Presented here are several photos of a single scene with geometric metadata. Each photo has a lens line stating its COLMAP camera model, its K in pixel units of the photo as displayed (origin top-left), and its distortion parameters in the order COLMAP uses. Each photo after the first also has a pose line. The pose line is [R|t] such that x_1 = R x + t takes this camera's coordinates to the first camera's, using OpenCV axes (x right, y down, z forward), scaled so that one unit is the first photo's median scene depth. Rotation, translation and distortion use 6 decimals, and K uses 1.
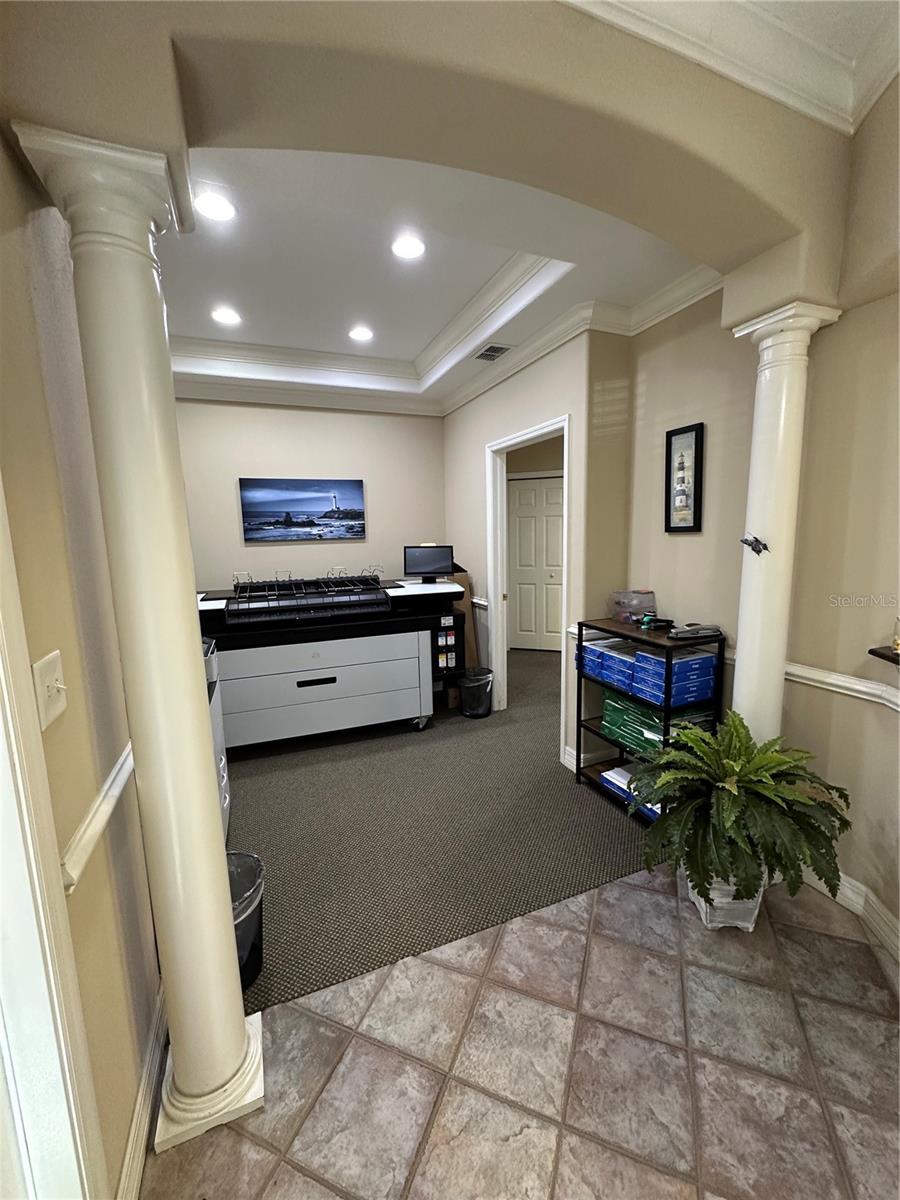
lens RADIAL K [[479.1, 0, 448.4], [0, 479.1, 599.2], [0, 0, 1]] dist [-0.002180, 0.000161]
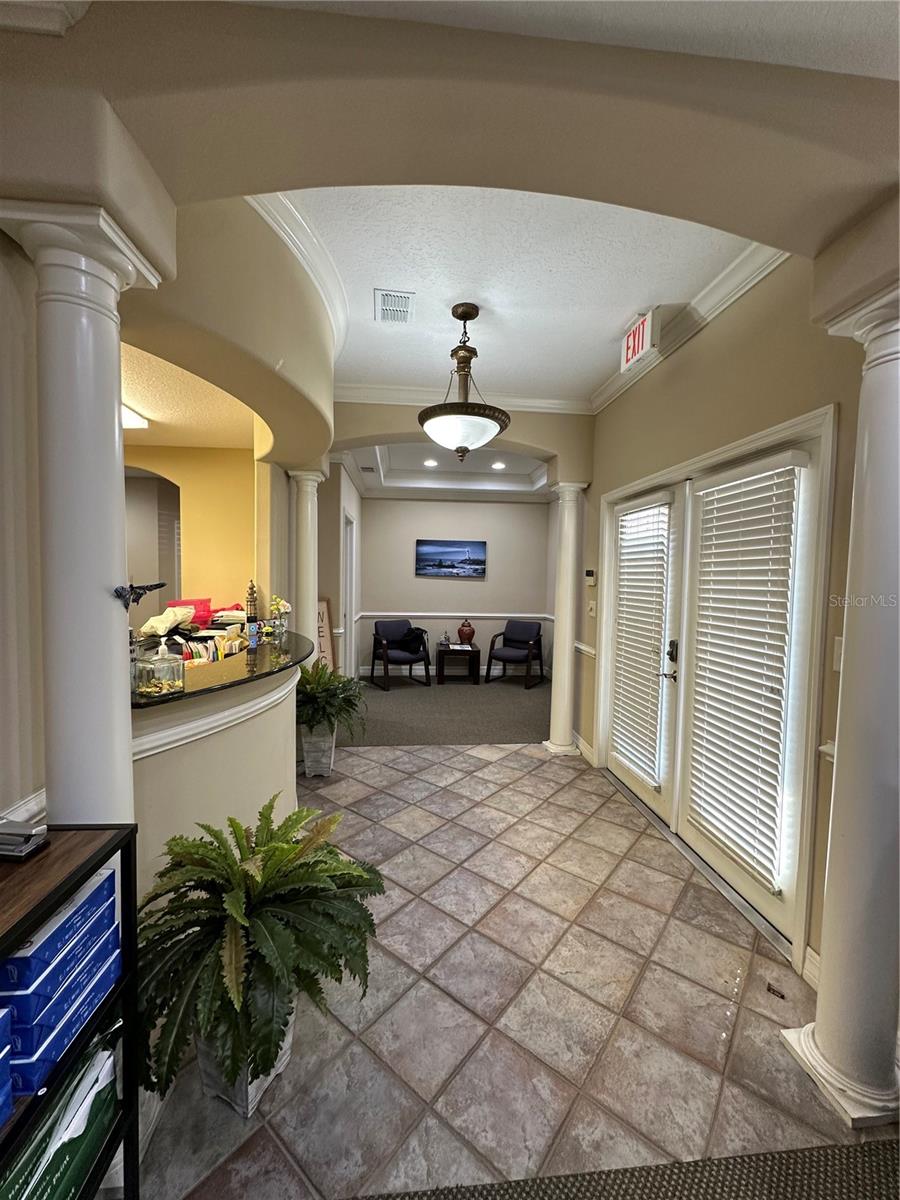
lens RADIAL K [[479.1, 0, 448.4], [0, 479.1, 599.2], [0, 0, 1]] dist [-0.002180, 0.000161]
pose [[-0.957269, -0.007776, 0.289096, 0.048505], [0.046165, 0.982711, 0.179296, -0.187350], [-0.285492, 0.184981, -0.940360, 1.362183]]
